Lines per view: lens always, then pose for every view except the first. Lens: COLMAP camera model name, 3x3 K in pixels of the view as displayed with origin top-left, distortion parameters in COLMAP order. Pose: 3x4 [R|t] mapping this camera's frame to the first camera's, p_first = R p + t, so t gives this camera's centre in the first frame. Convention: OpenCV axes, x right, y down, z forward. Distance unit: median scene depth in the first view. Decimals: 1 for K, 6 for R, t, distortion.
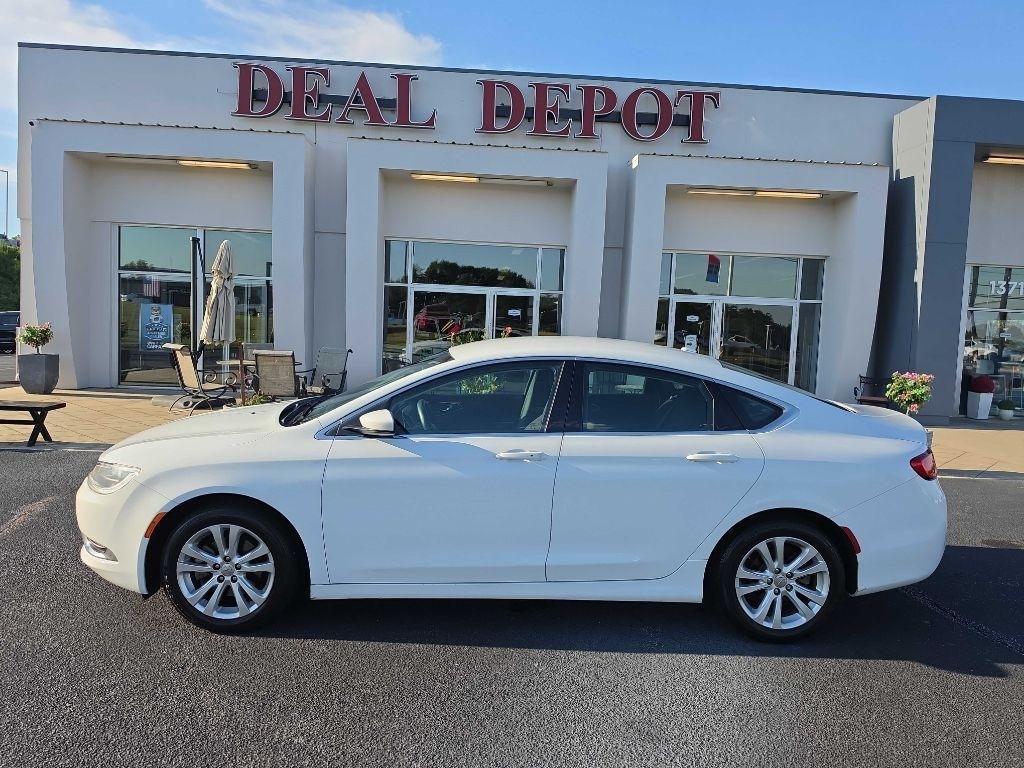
lens RADIAL K [[908.6, 0, 514.6], [0, 908.6, 410.4], [0, 0, 1]] dist [0.021288, 0.000357]
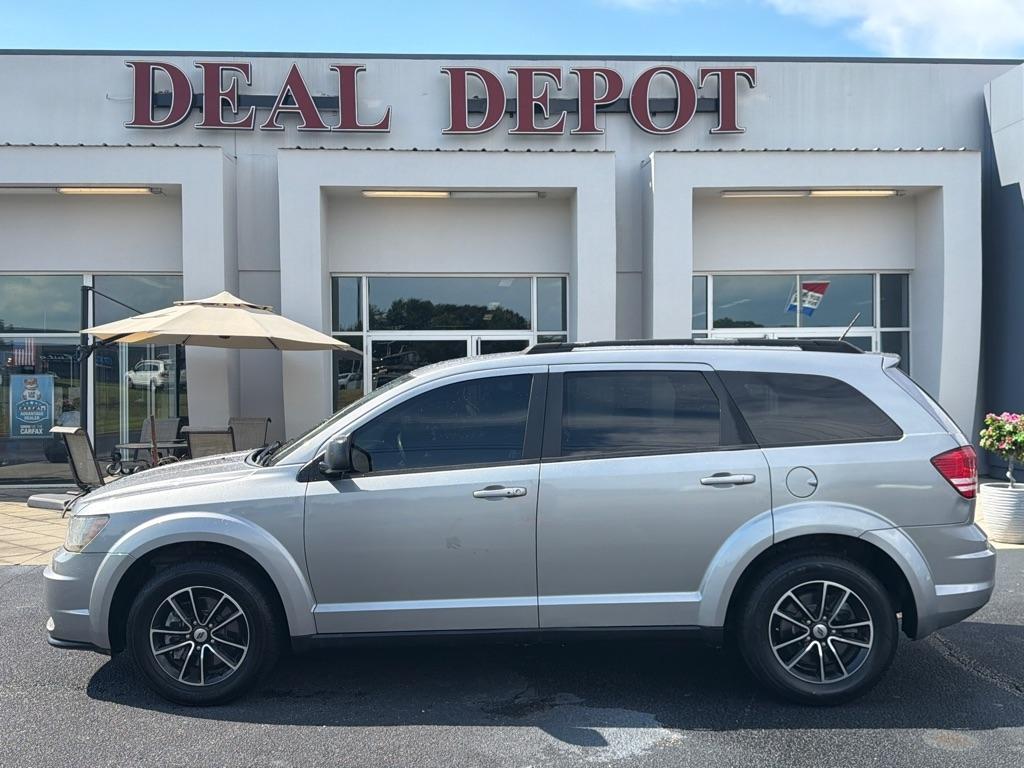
lens RADIAL K [[732.6, 0, 506.6], [0, 732.6, 383.1], [0, 0, 1]] dist [0.057051, -0.054127]
pose [[0.998761, -0.049153, -0.007820, 0.005838], [0.048134, 0.993884, -0.099387, -0.030024], [0.012657, 0.098888, 0.995018, 0.399417]]
